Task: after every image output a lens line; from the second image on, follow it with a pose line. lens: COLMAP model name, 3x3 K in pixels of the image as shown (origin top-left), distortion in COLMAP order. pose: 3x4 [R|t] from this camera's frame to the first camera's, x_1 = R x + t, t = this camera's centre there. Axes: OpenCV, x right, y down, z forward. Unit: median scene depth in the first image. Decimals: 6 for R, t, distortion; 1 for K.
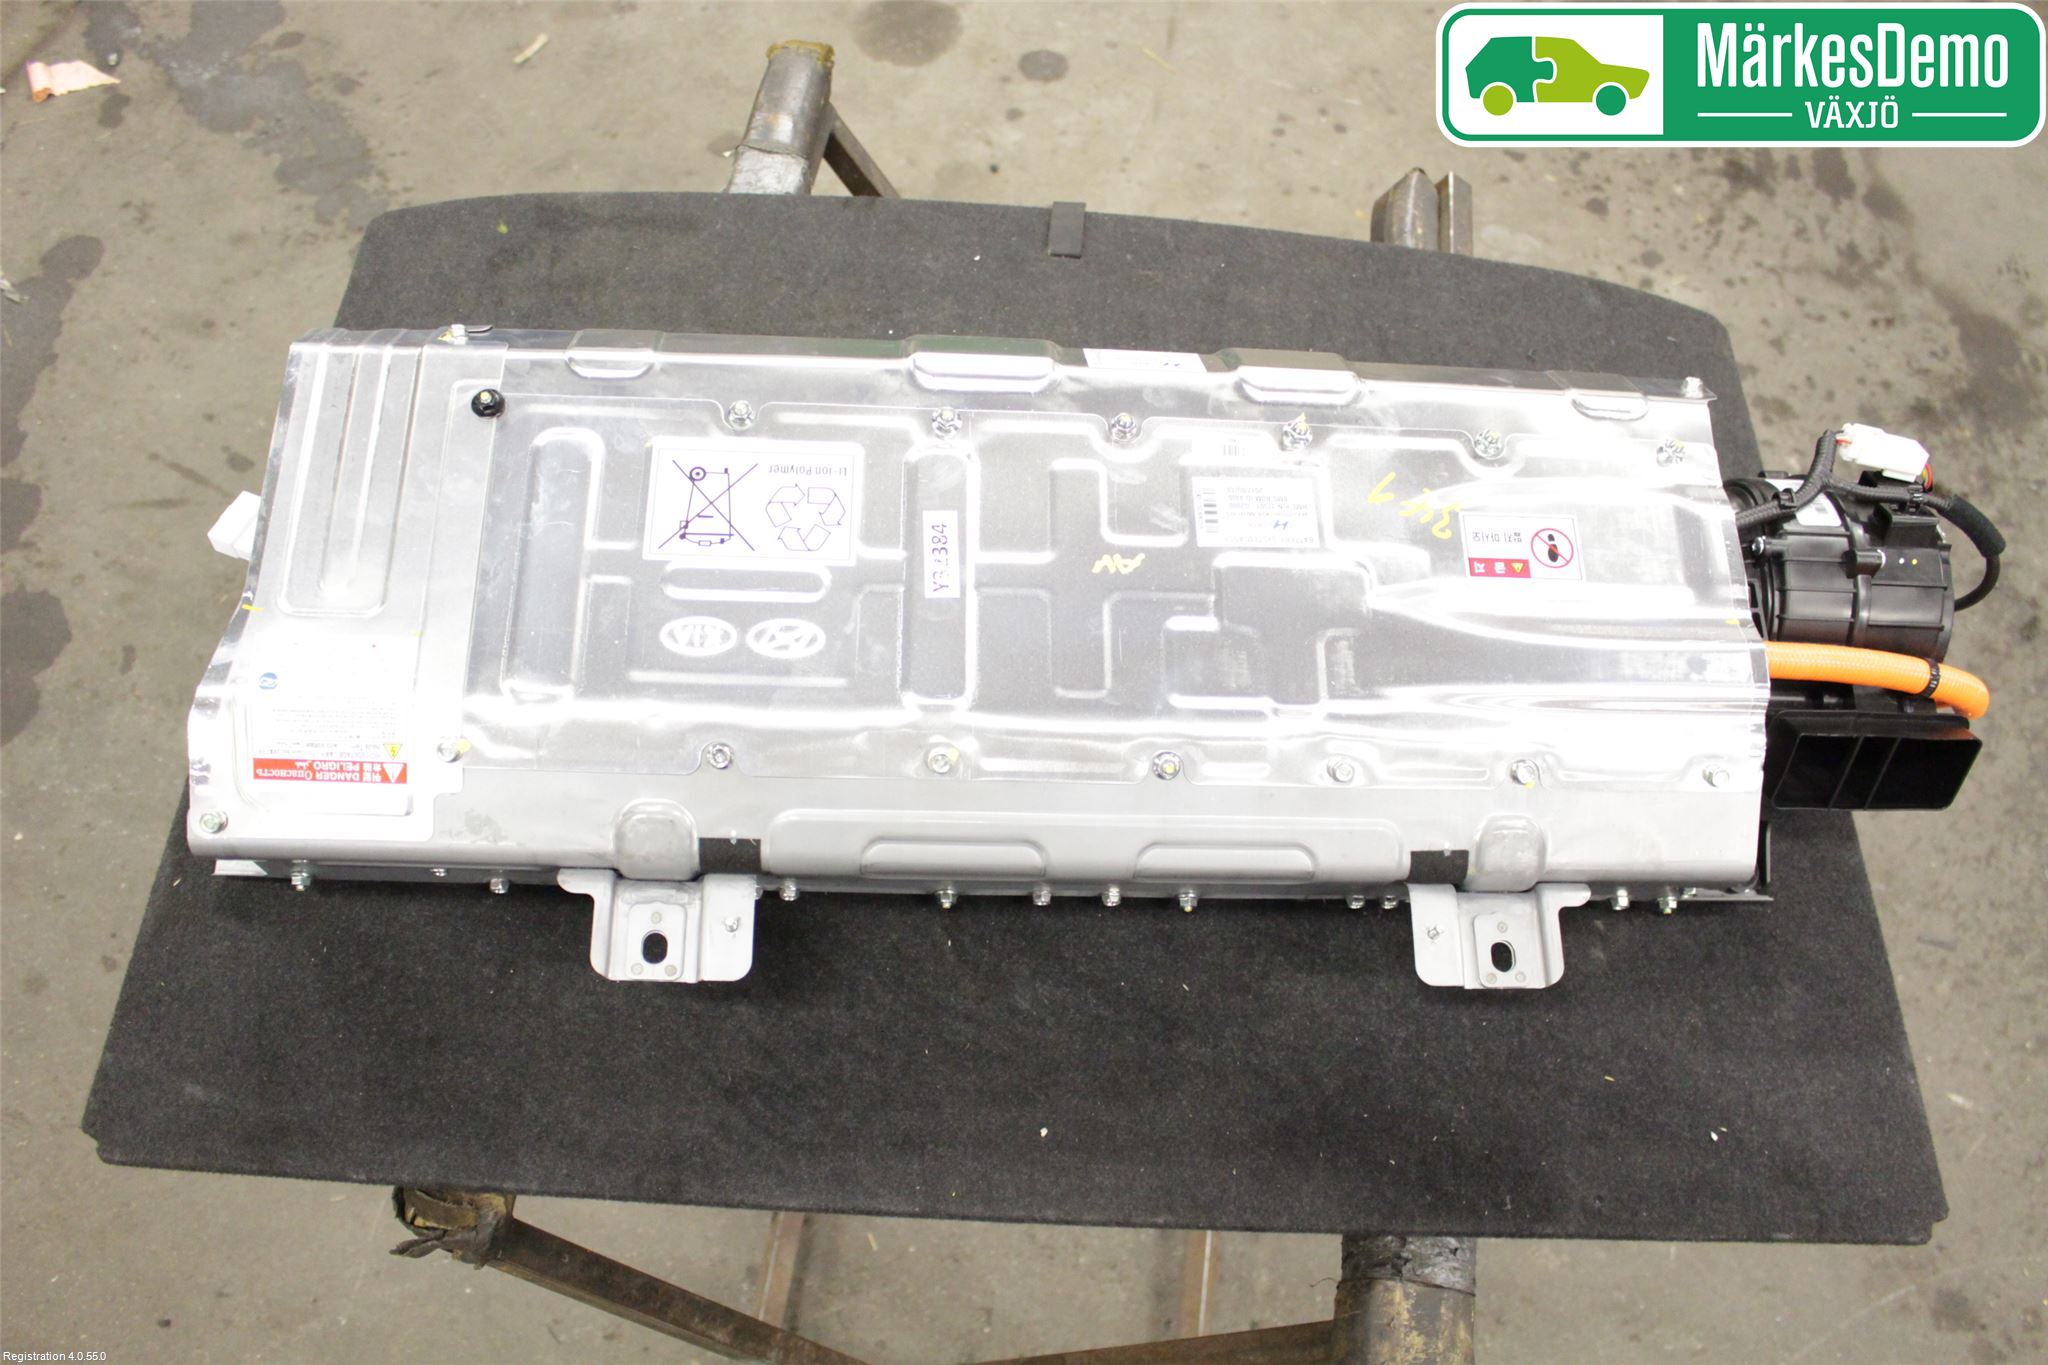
lens RADIAL K [[1645.1, 0, 1024.0], [0, 1645.1, 682.5], [0, 0, 1]] dist [-0.152609, 0.121010]
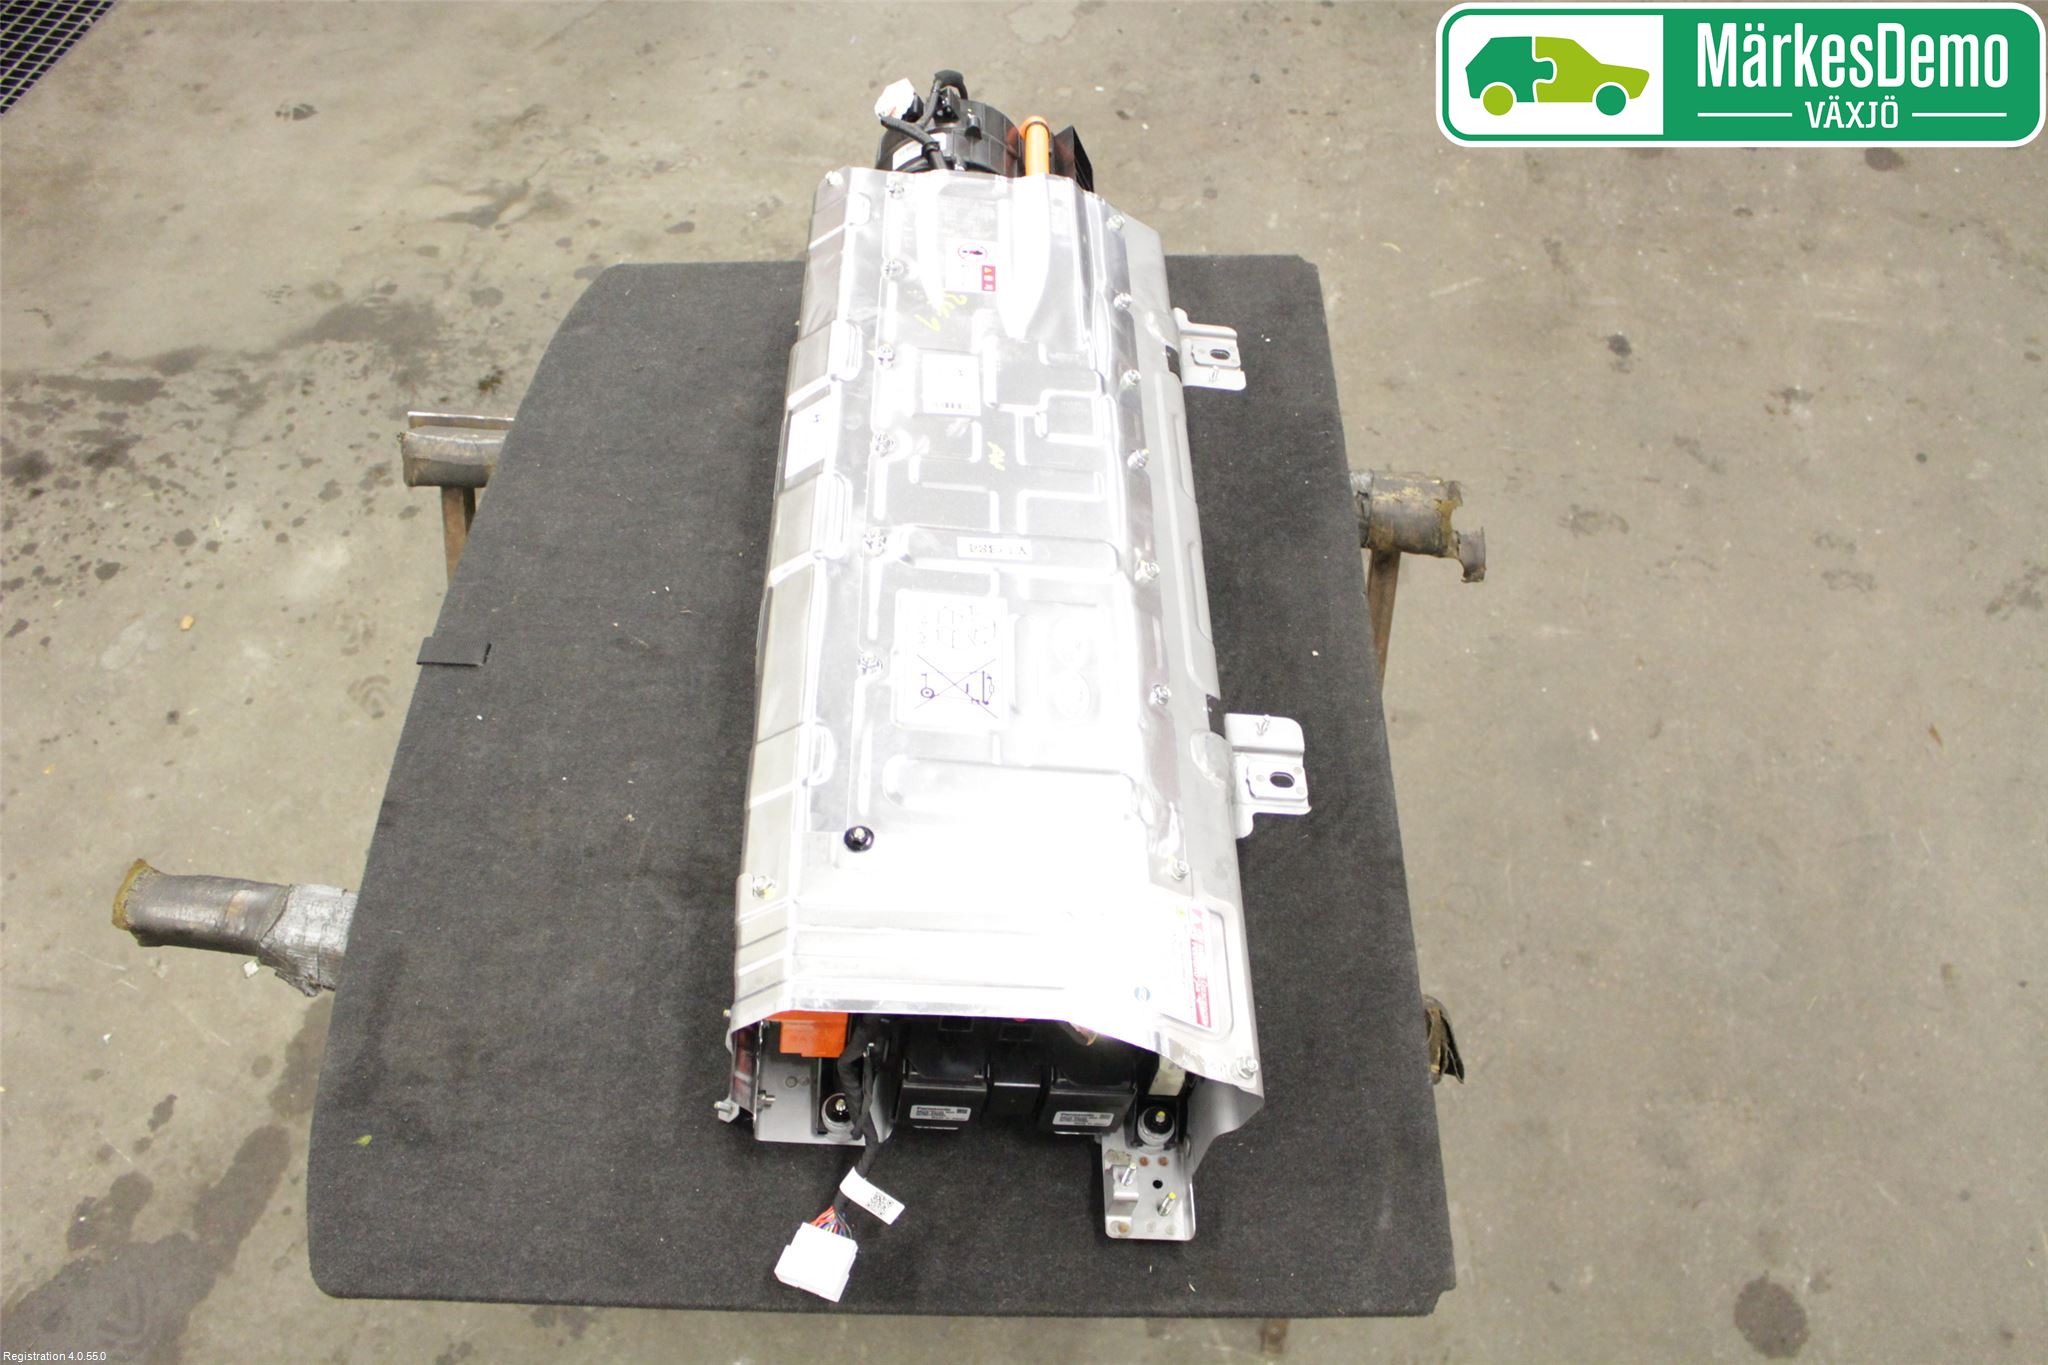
lens RADIAL K [[1645.1, 0, 1024.0], [0, 1645.1, 682.5], [0, 0, 1]] dist [-0.152609, 0.121010]
pose [[0.003495, -0.825543, 0.564329, -0.835647], [0.877079, 0.273600, 0.394812, -0.519630], [-0.480334, 0.493581, 0.725022, 0.088546]]
